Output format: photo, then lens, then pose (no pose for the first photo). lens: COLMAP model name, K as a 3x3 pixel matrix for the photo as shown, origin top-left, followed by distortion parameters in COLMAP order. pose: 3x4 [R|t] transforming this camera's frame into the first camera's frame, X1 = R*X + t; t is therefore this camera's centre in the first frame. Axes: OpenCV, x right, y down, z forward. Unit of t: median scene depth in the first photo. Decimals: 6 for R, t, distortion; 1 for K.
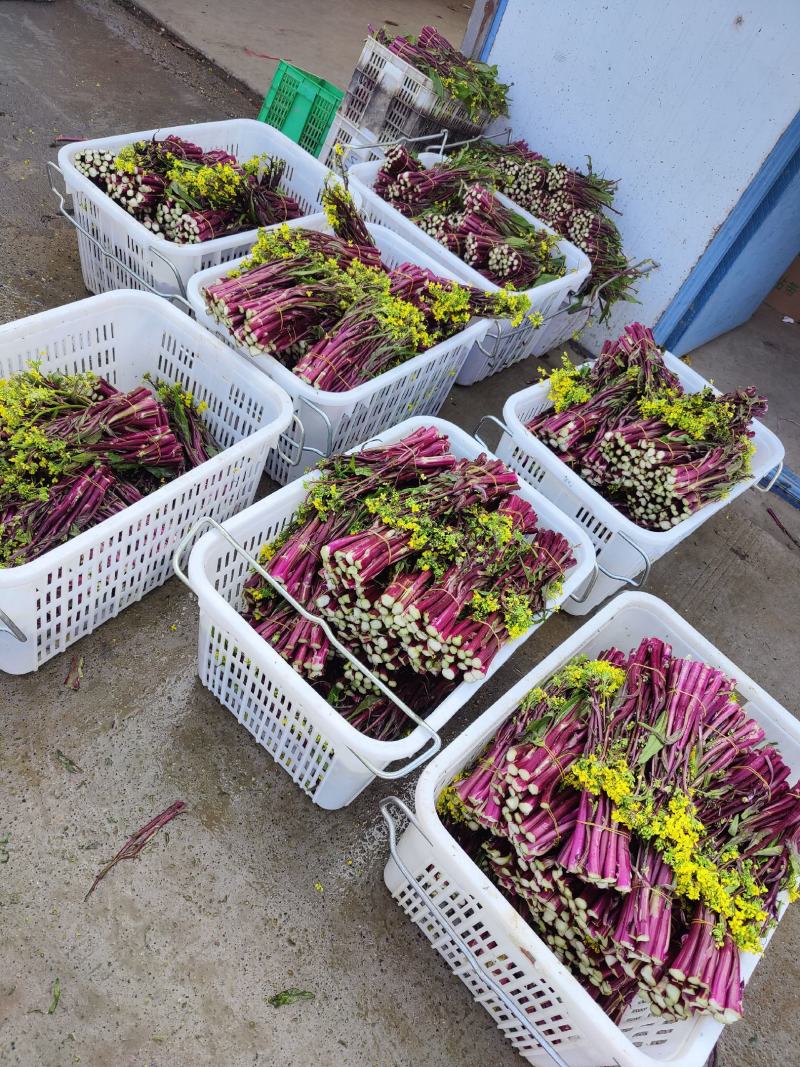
lens RADIAL K [[1497.1, 0, 400.0], [0, 1497.1, 533.5], [0, 0, 1]] dist [0.000130, -0.083132]
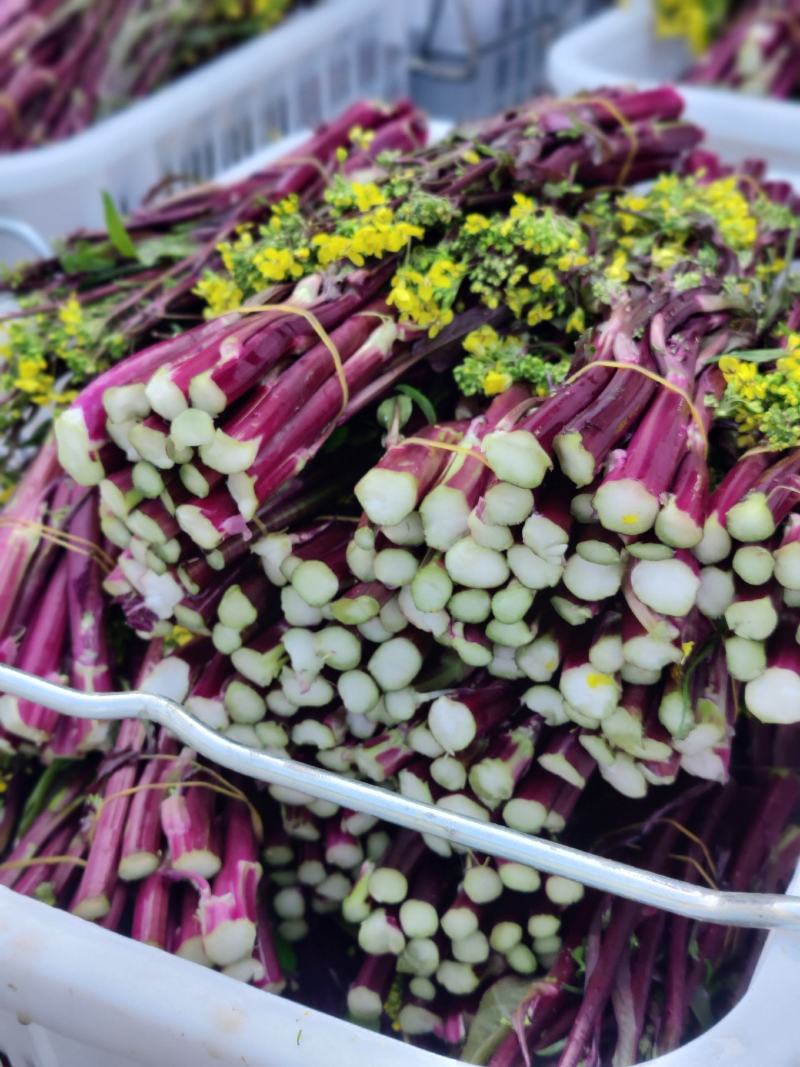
lens RADIAL K [[1780.9, 0, 400.0], [0, 1780.9, 533.5], [0, 0, 1]] dist [0.028642, 0.038048]
pose [[0.924367, -0.378018, 0.051456, -0.022230], [0.373003, 0.867195, -0.329911, 0.136124], [0.080090, 0.324152, 0.942609, 0.736988]]
